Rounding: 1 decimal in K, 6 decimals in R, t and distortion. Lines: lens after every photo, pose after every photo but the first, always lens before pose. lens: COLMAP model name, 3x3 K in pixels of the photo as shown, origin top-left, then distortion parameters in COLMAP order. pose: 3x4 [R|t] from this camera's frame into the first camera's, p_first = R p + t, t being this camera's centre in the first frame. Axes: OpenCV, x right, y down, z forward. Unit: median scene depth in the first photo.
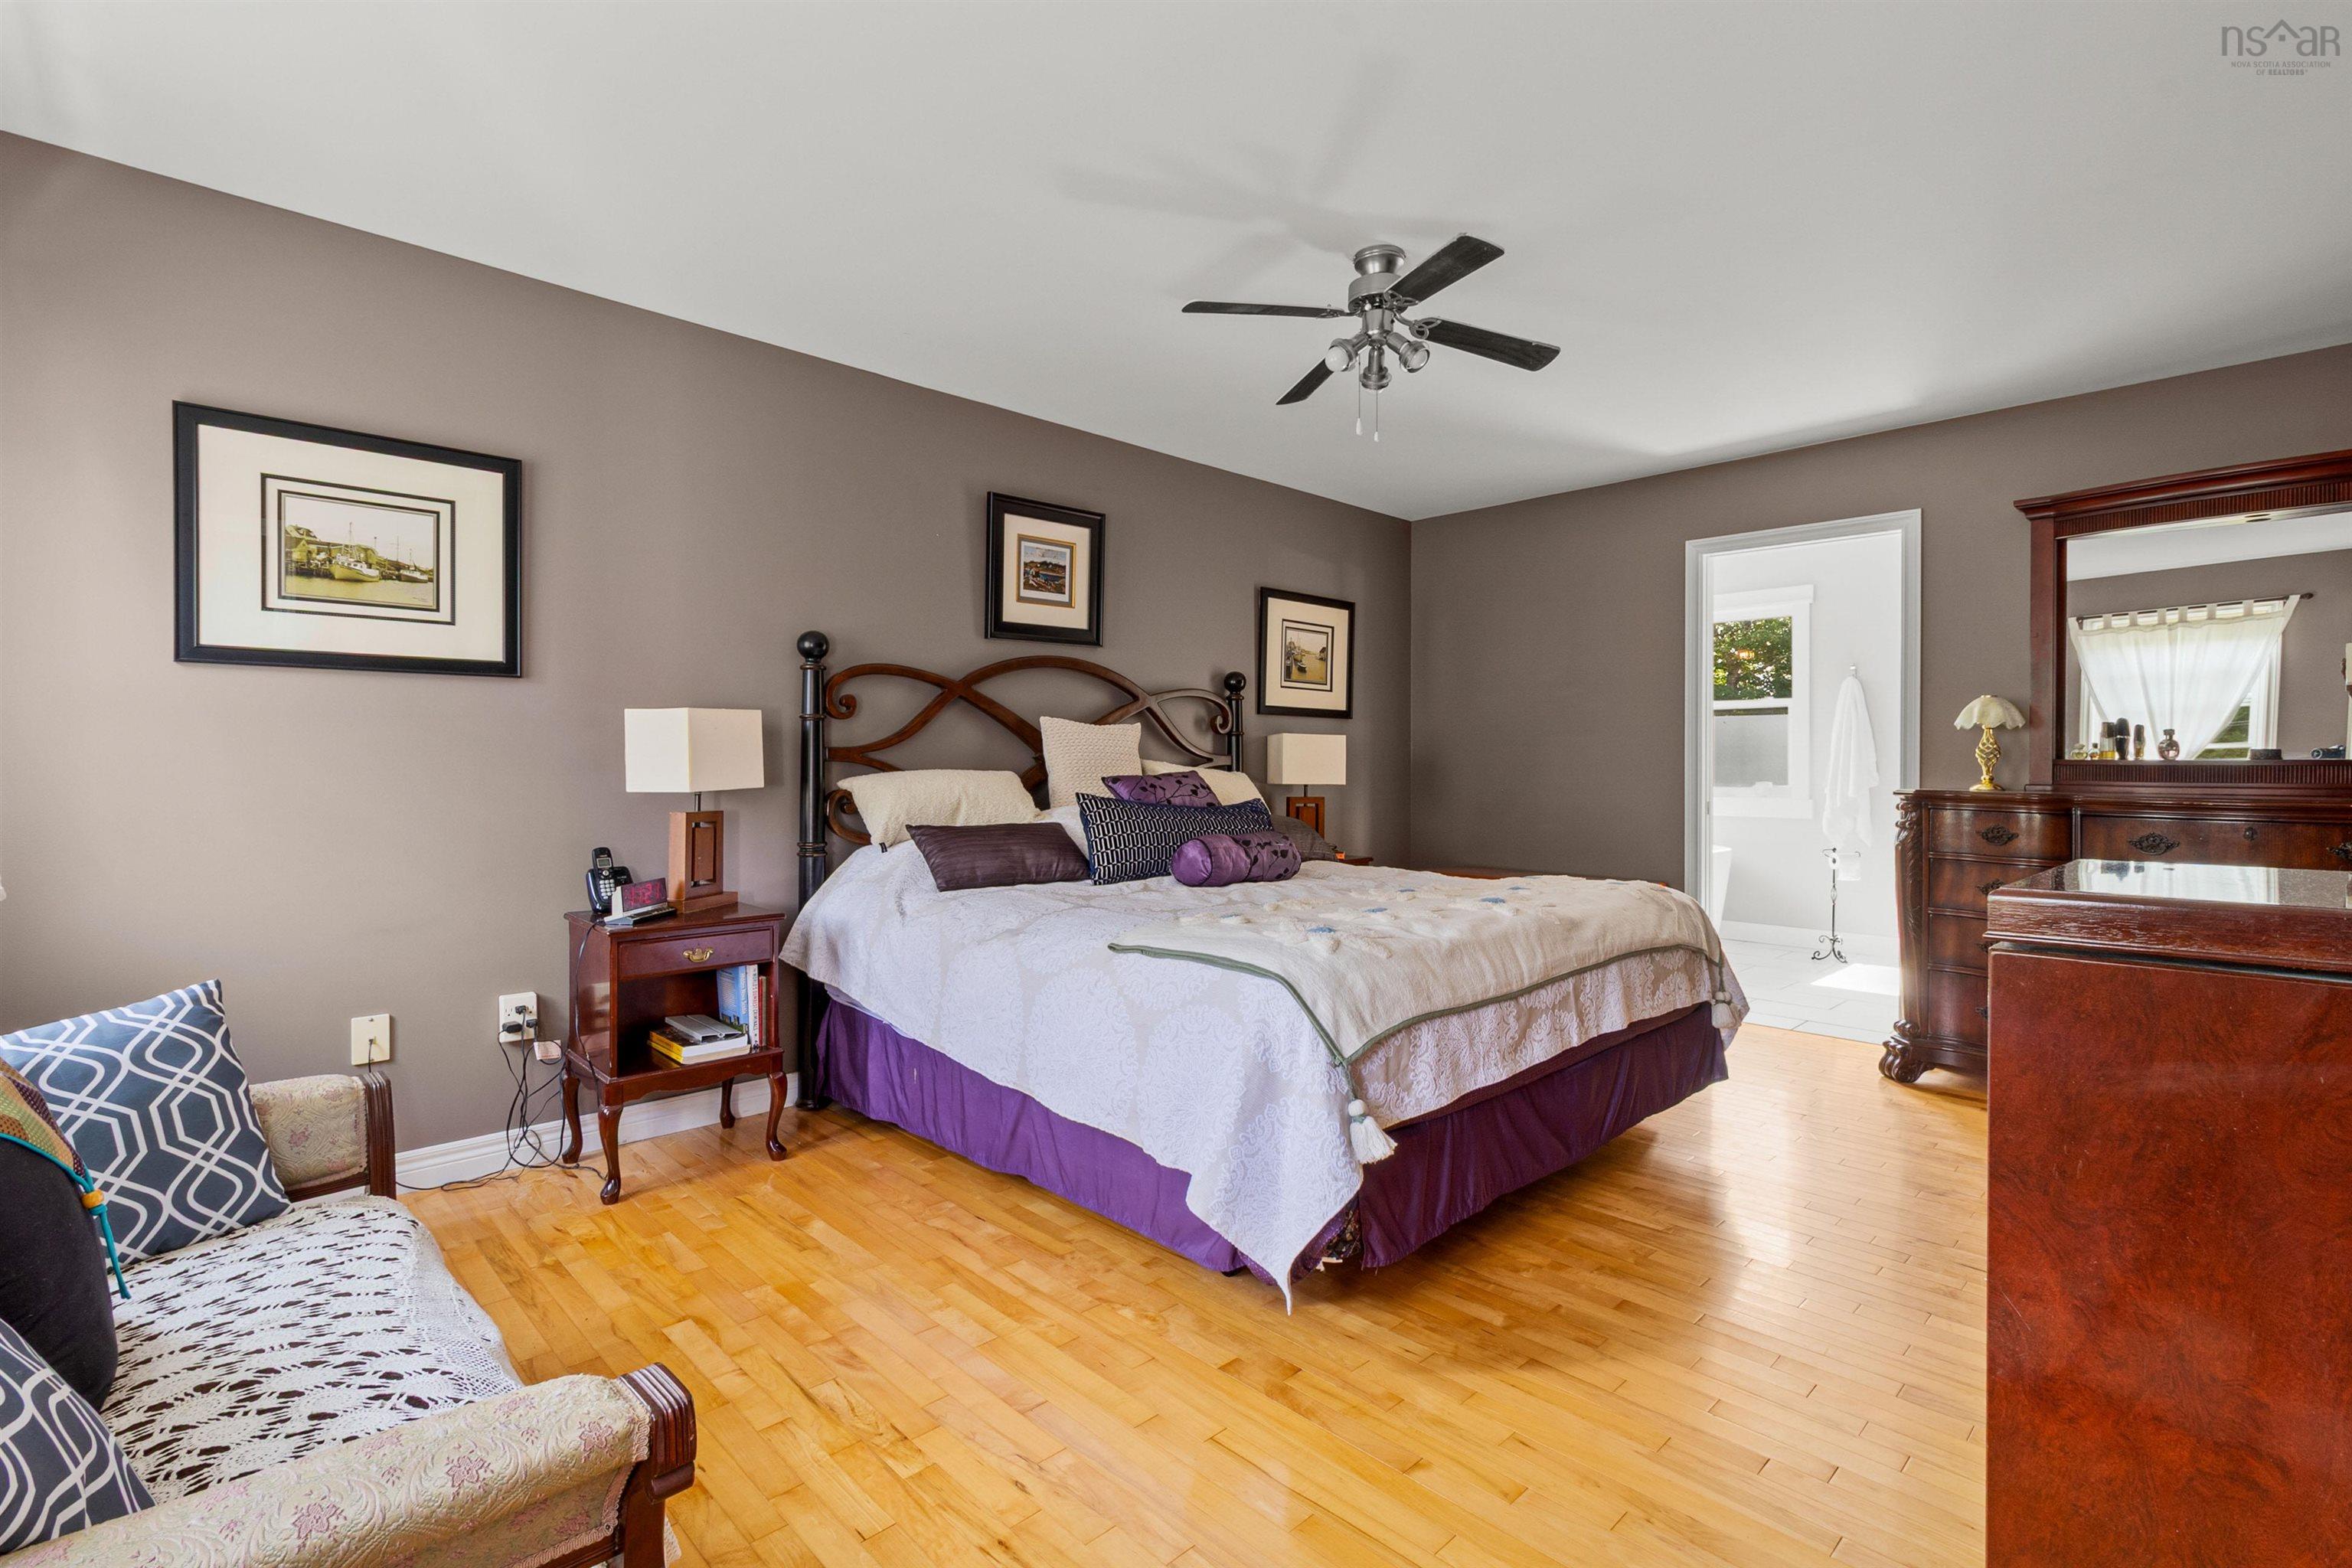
lens RADIAL K [[1083.1, 0, 1193.1], [0, 1083.1, 778.5], [0, 0, 1]] dist [0.000557, 0.001531]
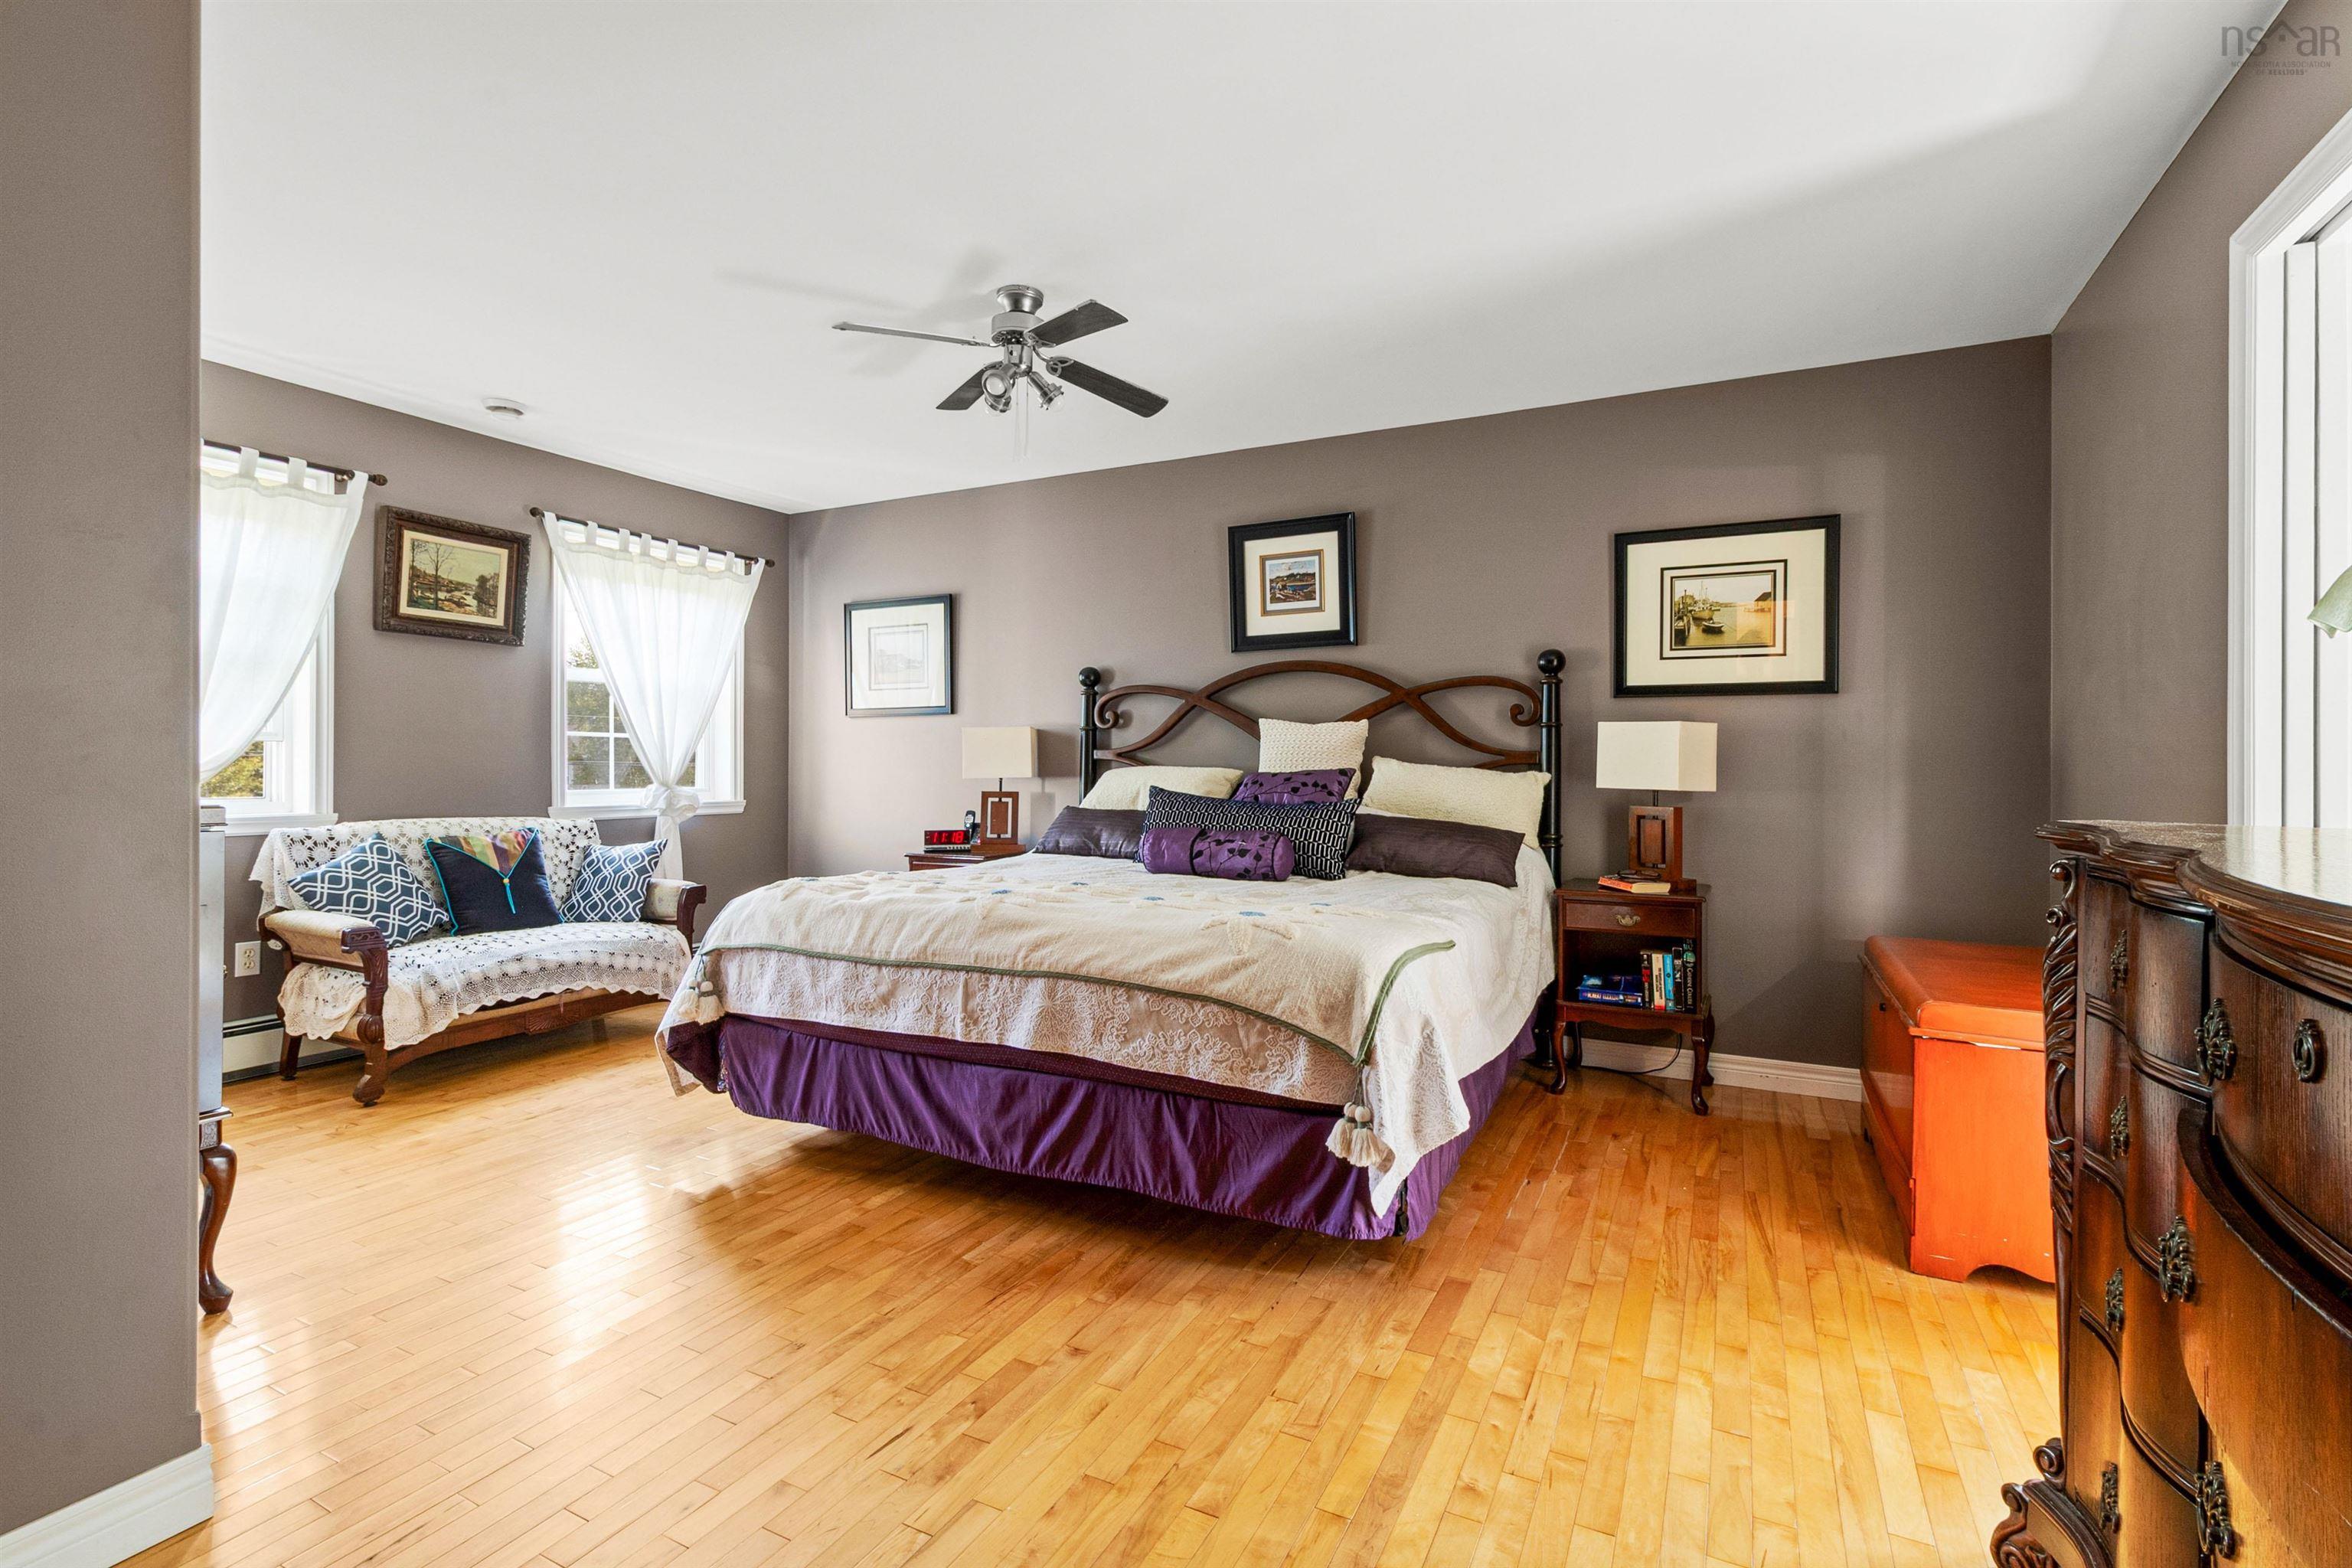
lens RADIAL K [[1083.1, 0, 1191.8], [0, 1083.1, 775.1], [0, 0, 1]] dist [0.000557, 0.001531]
pose [[0.316656, 0.001315, -0.948539, 0.851034], [-0.020494, 0.999775, -0.005456, 0.007282], [0.948319, 0.021167, 0.316612, 0.569678]]
